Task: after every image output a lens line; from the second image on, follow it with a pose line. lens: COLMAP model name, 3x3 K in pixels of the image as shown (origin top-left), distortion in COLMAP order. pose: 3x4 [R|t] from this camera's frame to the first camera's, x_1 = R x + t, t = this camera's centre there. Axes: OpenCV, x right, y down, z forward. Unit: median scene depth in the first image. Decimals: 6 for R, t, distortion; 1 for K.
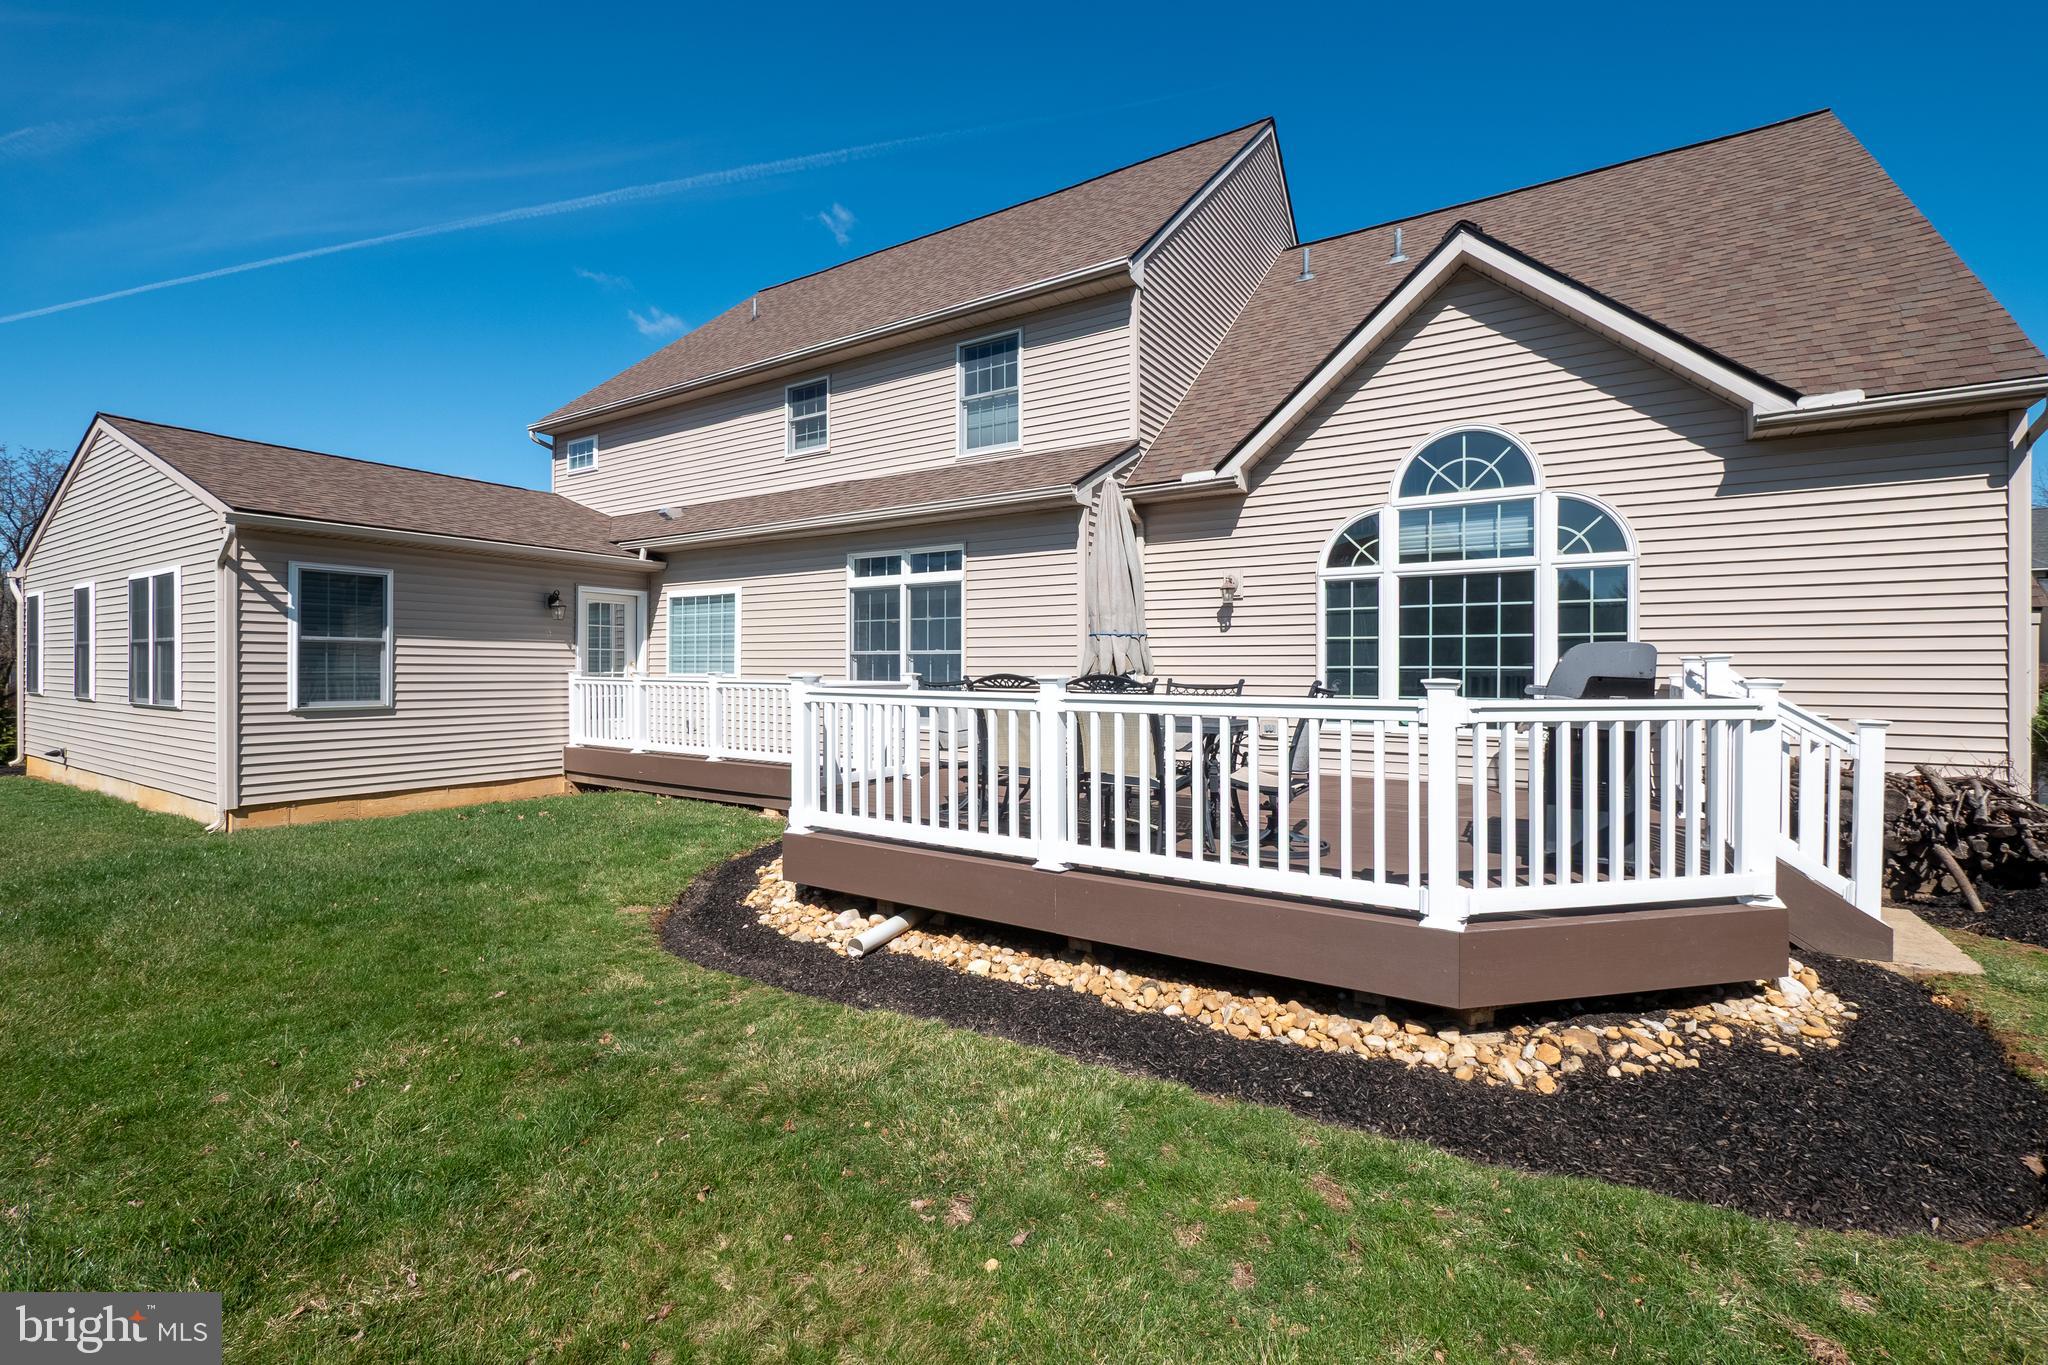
lens RADIAL K [[878.9, 0, 1022.8], [0, 878.9, 658.8], [0, 0, 1]] dist [-0.003628, -0.000246]
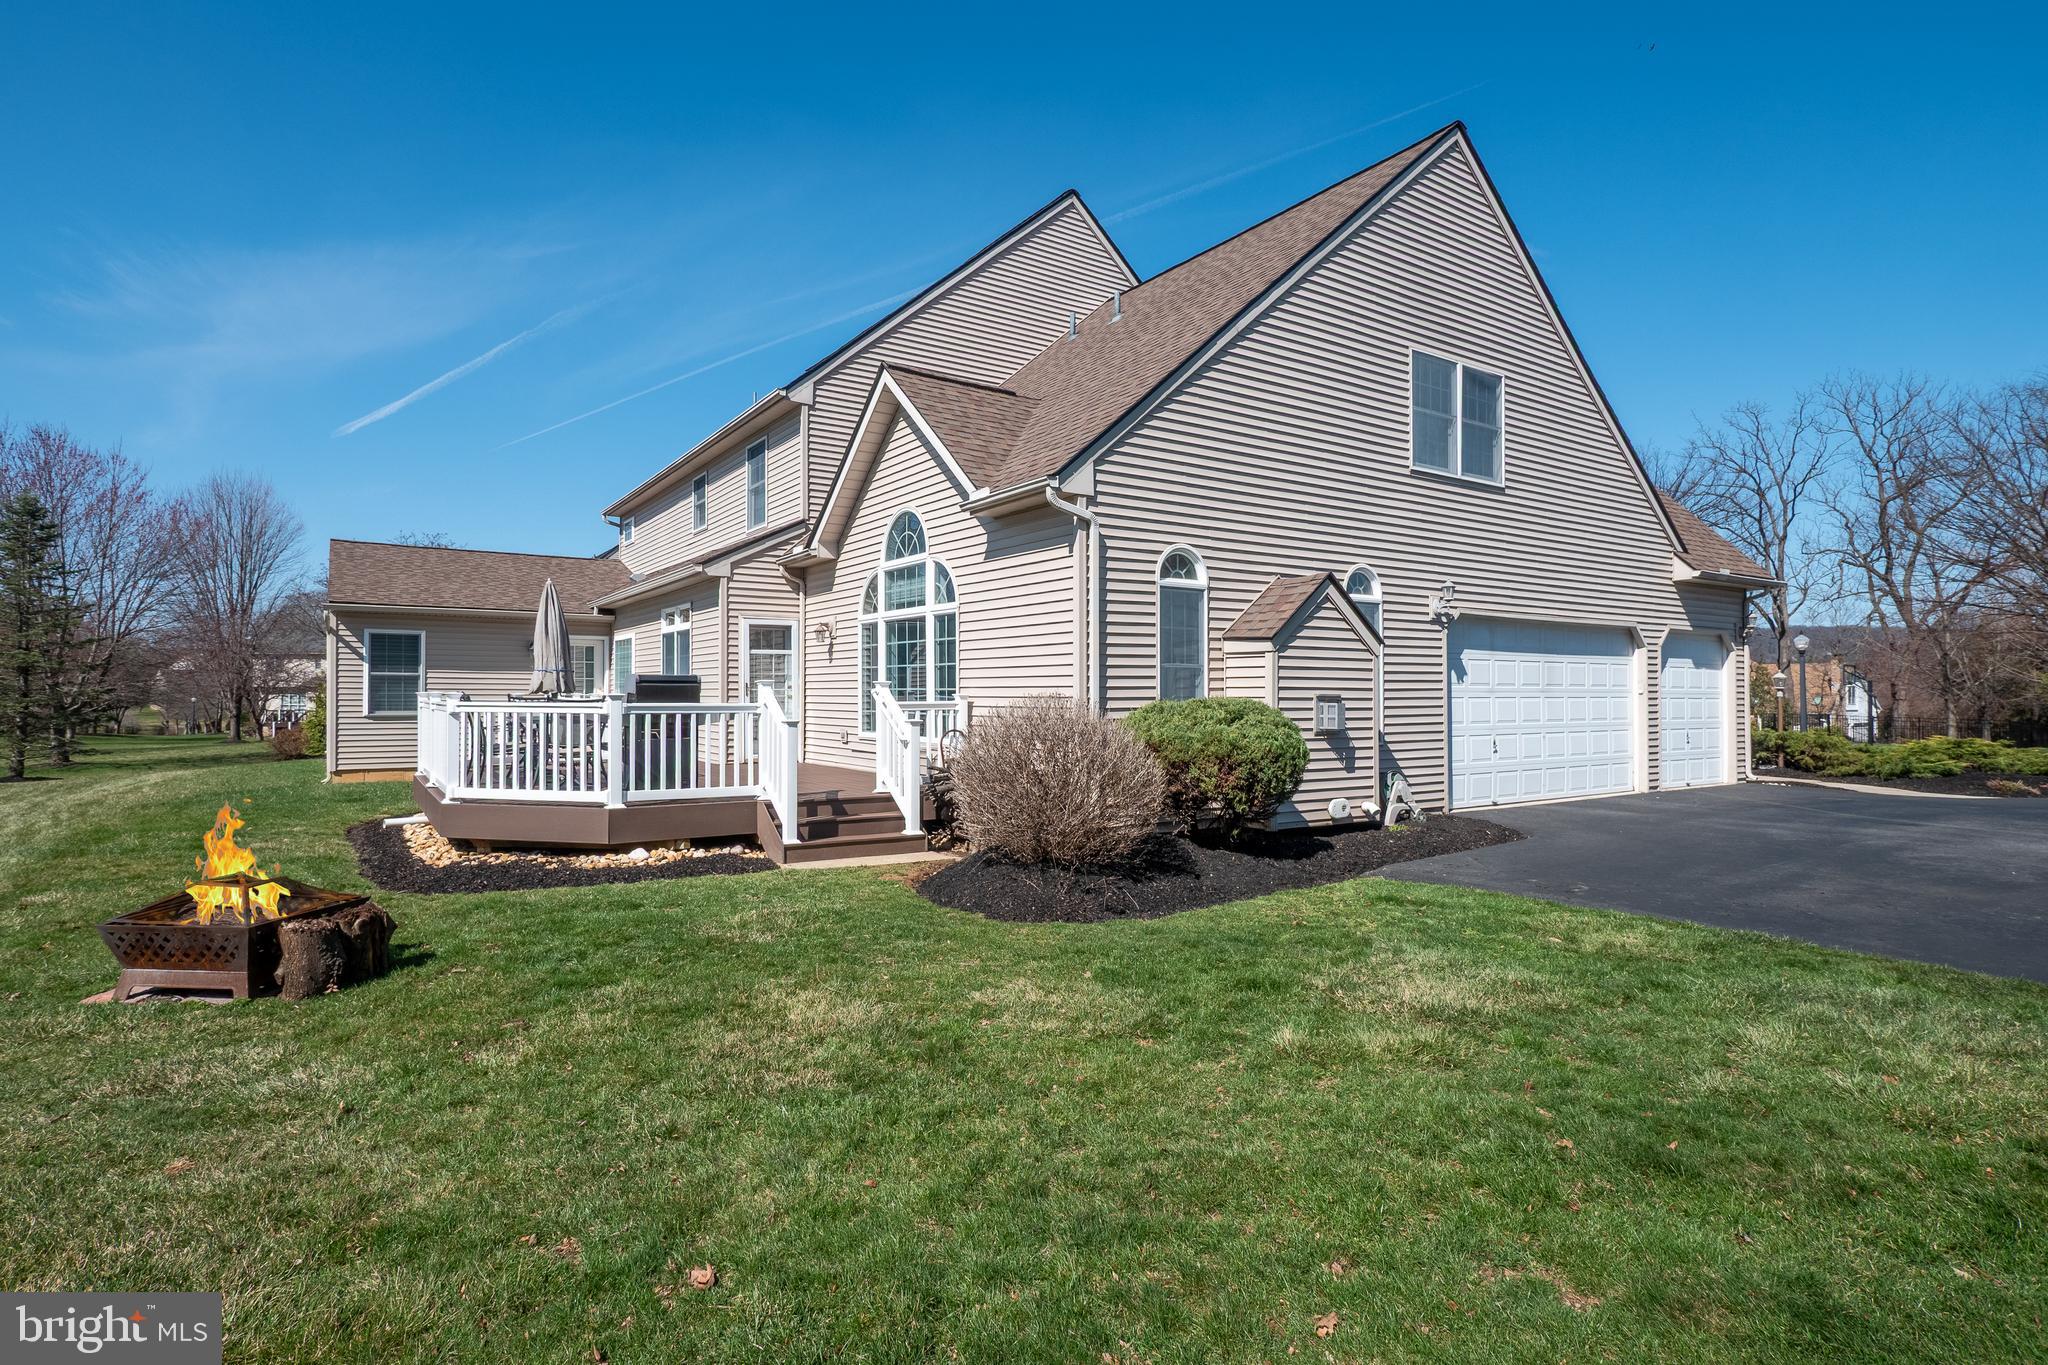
lens RADIAL K [[1012.9, 0, 1024.0], [0, 1012.9, 682.5], [0, 0, 1]] dist [0.000130, -0.000017]
pose [[0.917801, -0.005361, -0.397005, 1.130907], [0.006983, 0.999972, 0.002639, -0.002336], [0.396980, -0.005194, 0.917813, -0.304942]]
